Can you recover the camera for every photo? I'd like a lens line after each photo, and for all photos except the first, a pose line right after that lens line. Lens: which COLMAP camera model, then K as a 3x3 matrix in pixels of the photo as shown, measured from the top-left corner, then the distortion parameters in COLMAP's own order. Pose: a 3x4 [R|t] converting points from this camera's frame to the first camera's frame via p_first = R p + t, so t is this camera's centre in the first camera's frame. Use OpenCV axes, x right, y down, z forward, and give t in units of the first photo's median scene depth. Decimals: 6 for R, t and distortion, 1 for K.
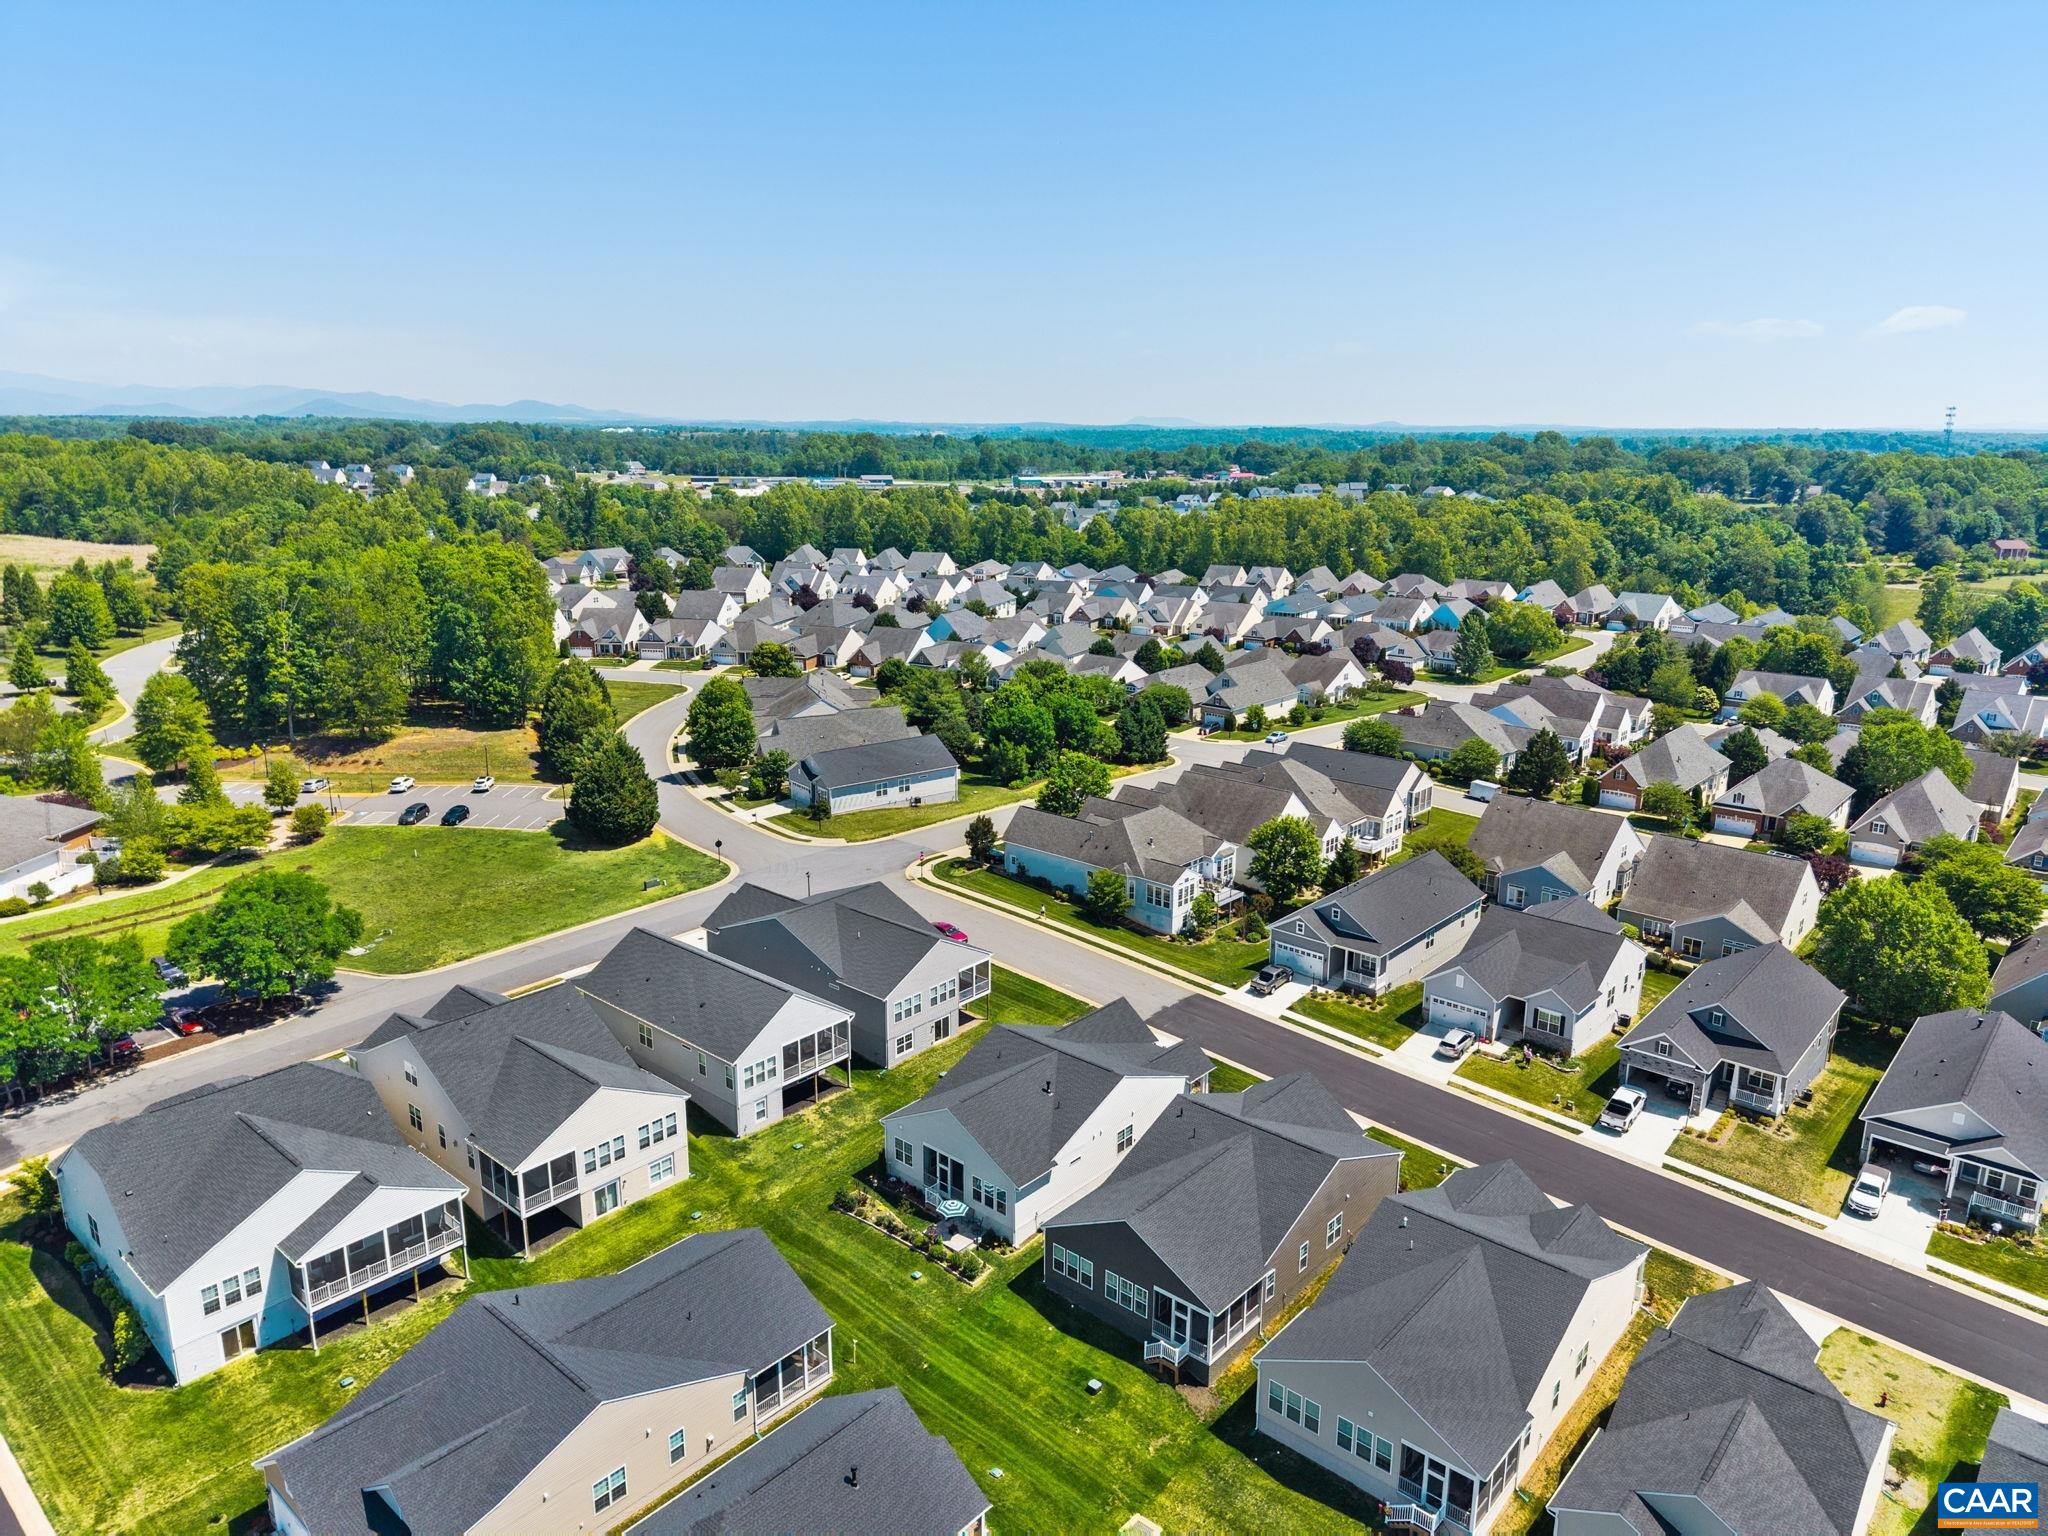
lens RADIAL K [[1393.5, 0, 982.7], [0, 1393.5, 767.4], [0, 0, 1]] dist [0.002476, 0.000304]
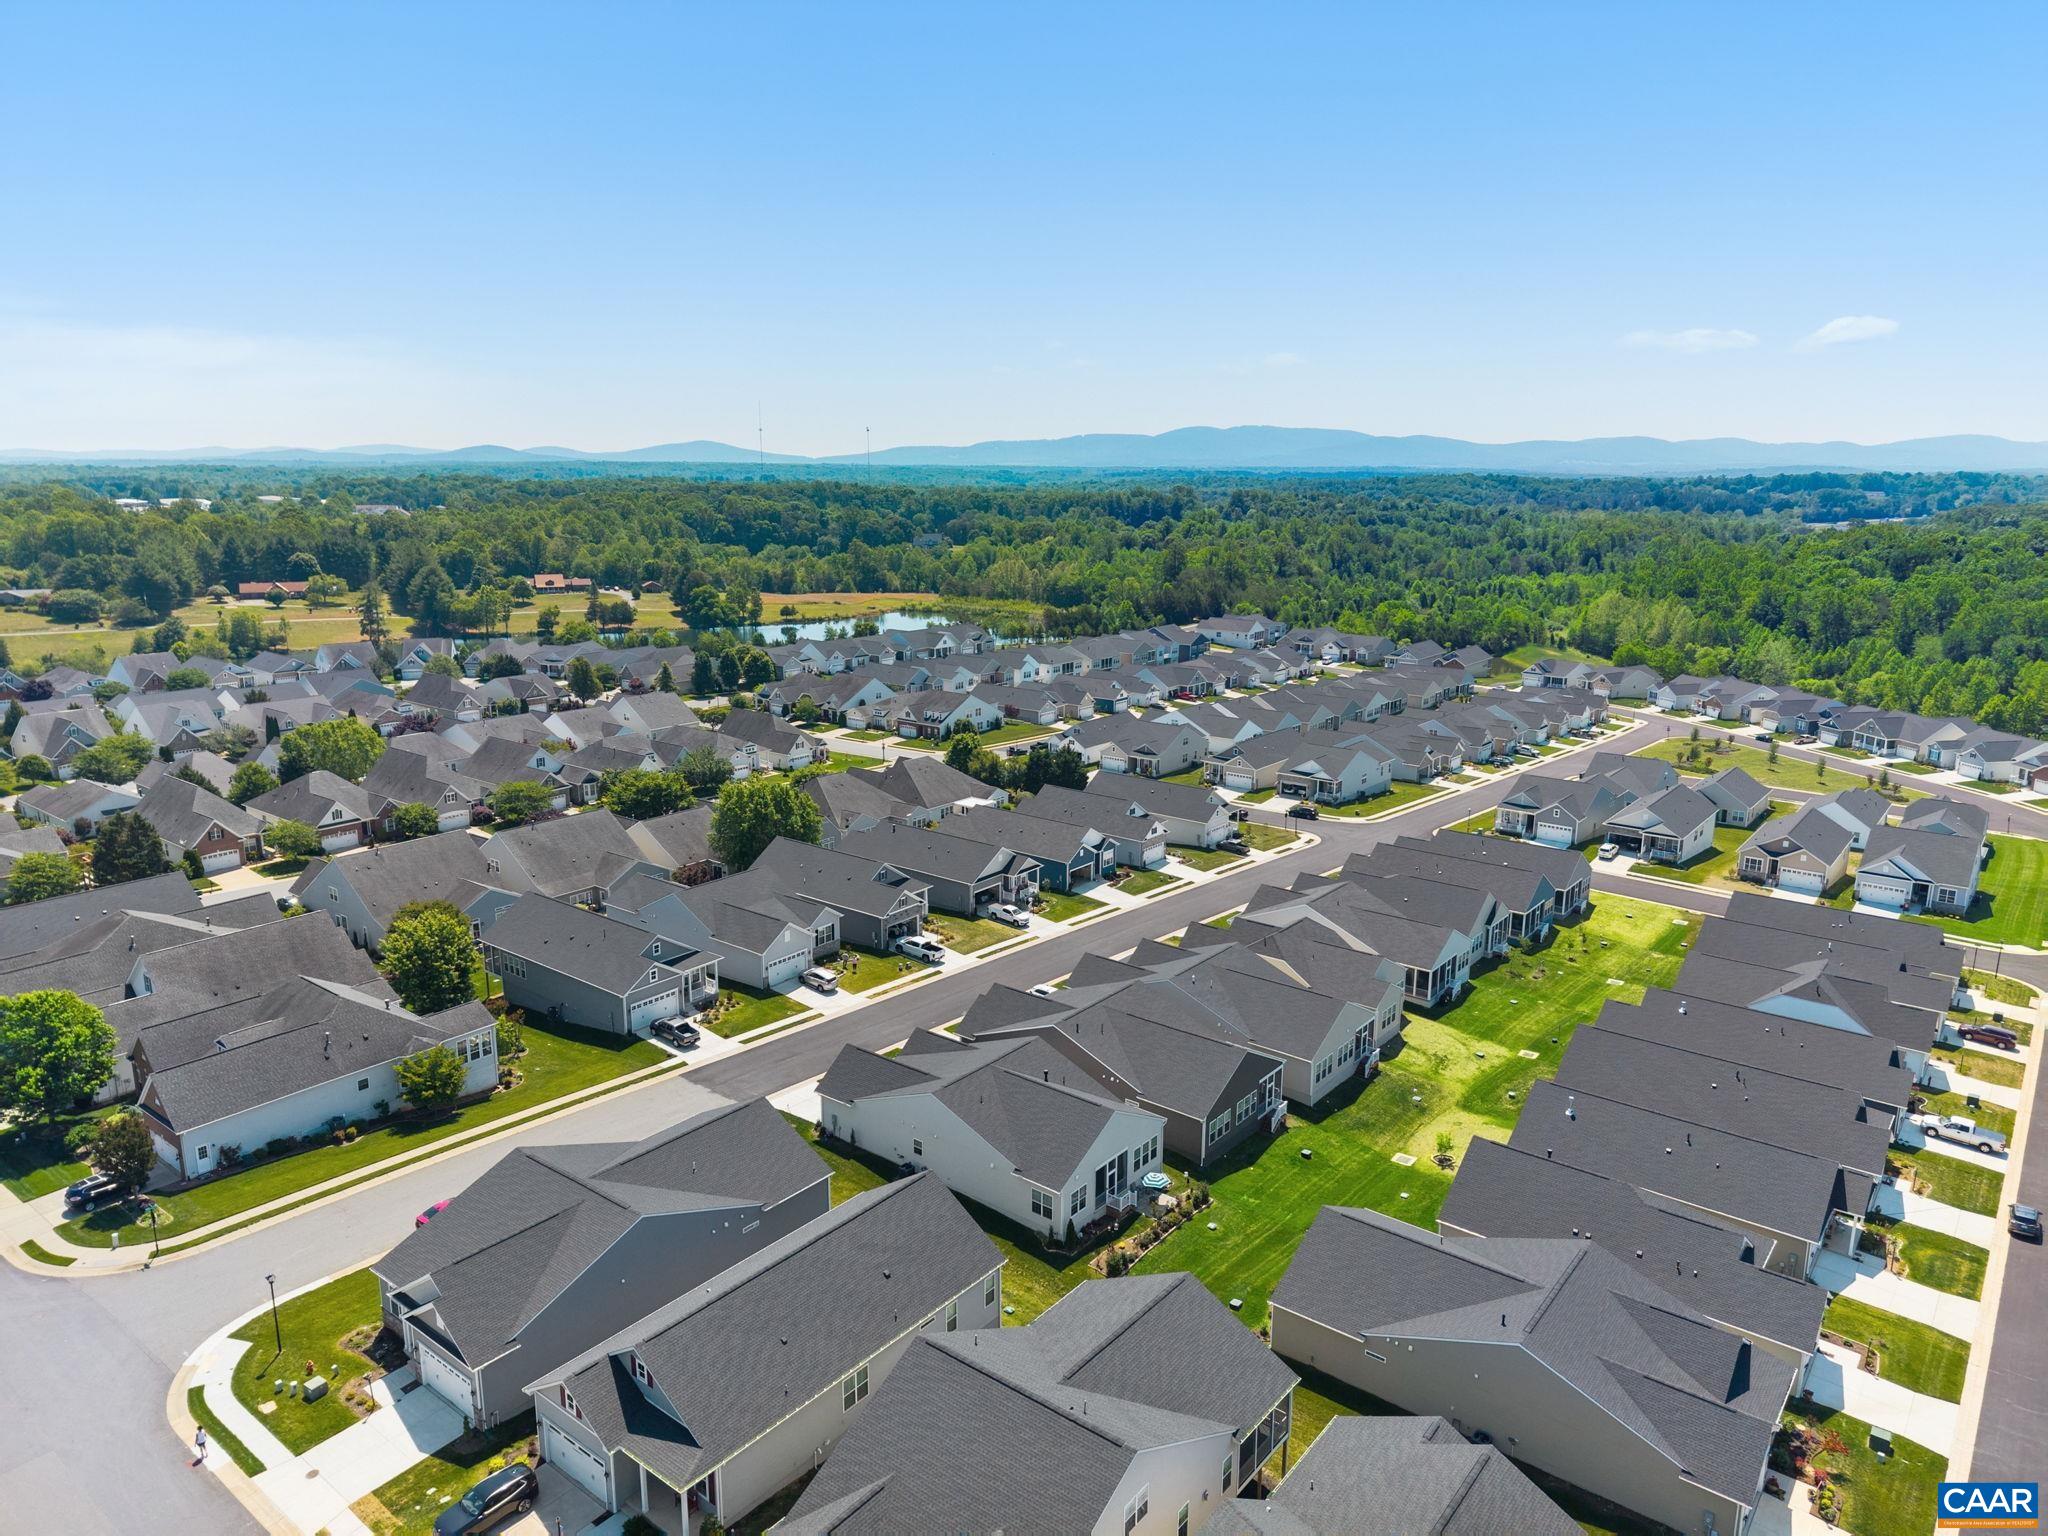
lens RADIAL K [[1393.5, 0, 982.7], [0, 1393.5, 767.4], [0, 0, 1]] dist [0.002476, 0.000304]
pose [[-0.049930, -0.234540, 0.970823, -0.738590], [0.248423, 0.938570, 0.239525, -0.212366], [-0.967364, 0.253135, 0.011402, 0.754629]]
